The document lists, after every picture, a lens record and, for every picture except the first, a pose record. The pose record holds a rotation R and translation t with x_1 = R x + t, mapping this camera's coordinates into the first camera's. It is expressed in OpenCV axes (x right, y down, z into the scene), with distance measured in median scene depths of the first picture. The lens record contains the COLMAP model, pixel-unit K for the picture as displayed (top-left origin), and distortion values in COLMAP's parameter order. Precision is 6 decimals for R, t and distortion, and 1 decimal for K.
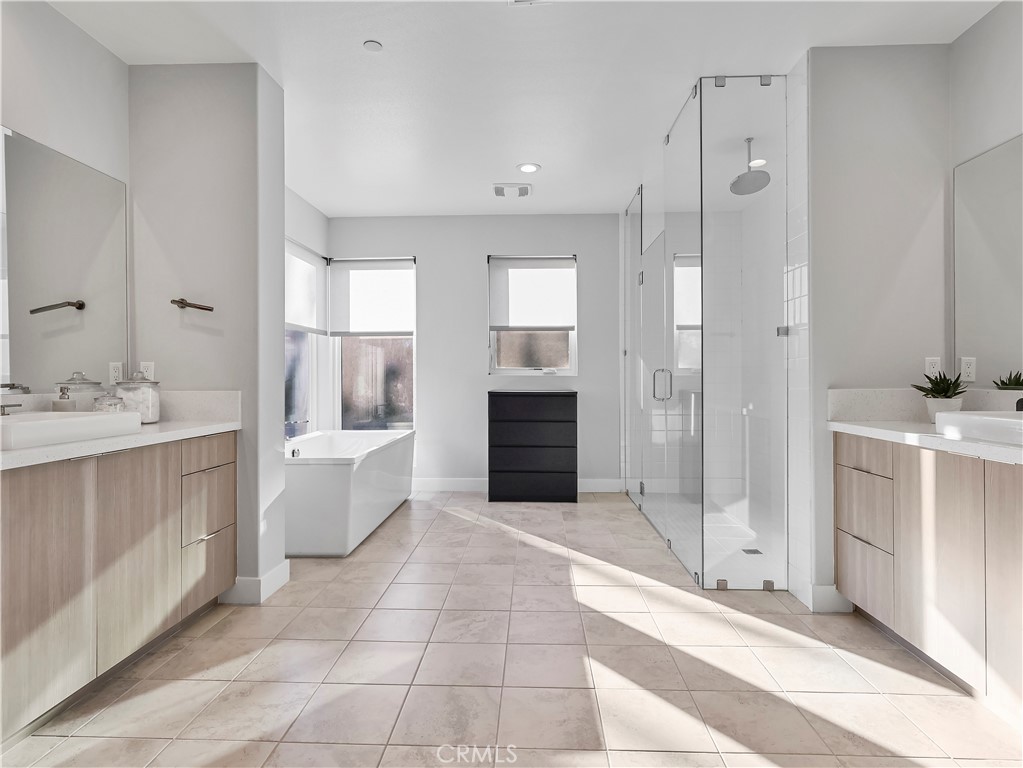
lens RADIAL K [[570.0, 0, 512.2], [0, 570.0, 379.7], [0, 0, 1]] dist [0.012511, -0.000269]
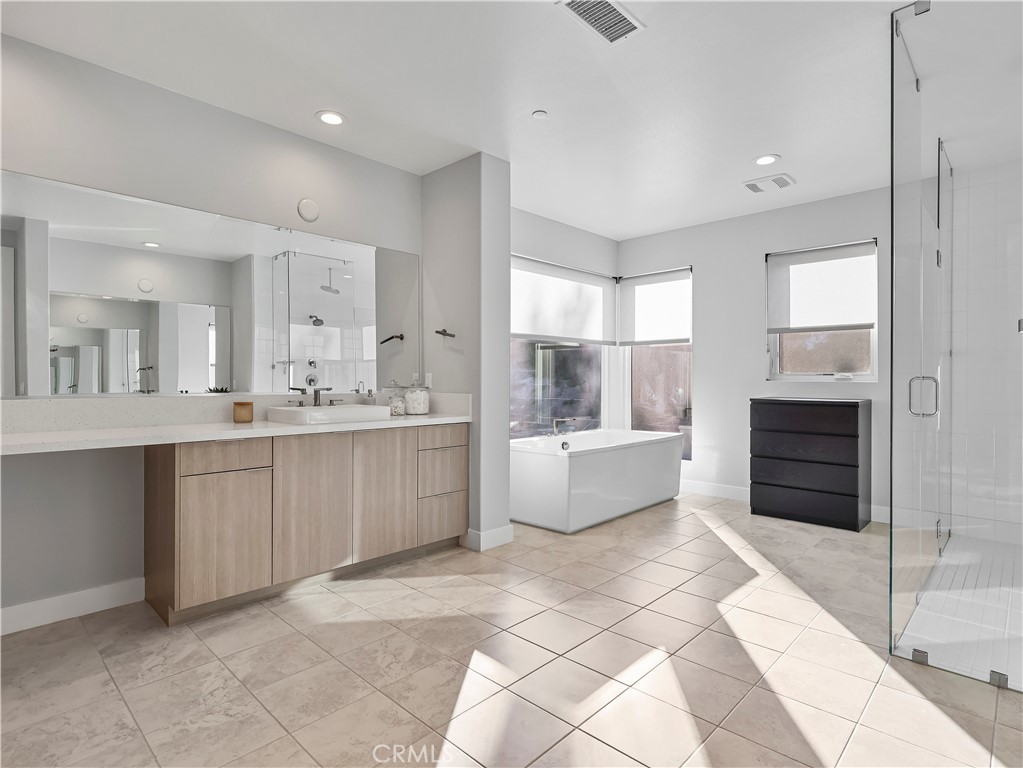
lens RADIAL K [[551.0, 0, 510.8], [0, 551.0, 381.9], [0, 0, 1]] dist [0.012886, -0.005540]
pose [[0.746573, 0.006567, -0.665271, 0.355064], [-0.005356, 0.999978, 0.003861, -0.011189], [0.665282, 0.000680, 0.746592, 0.054831]]
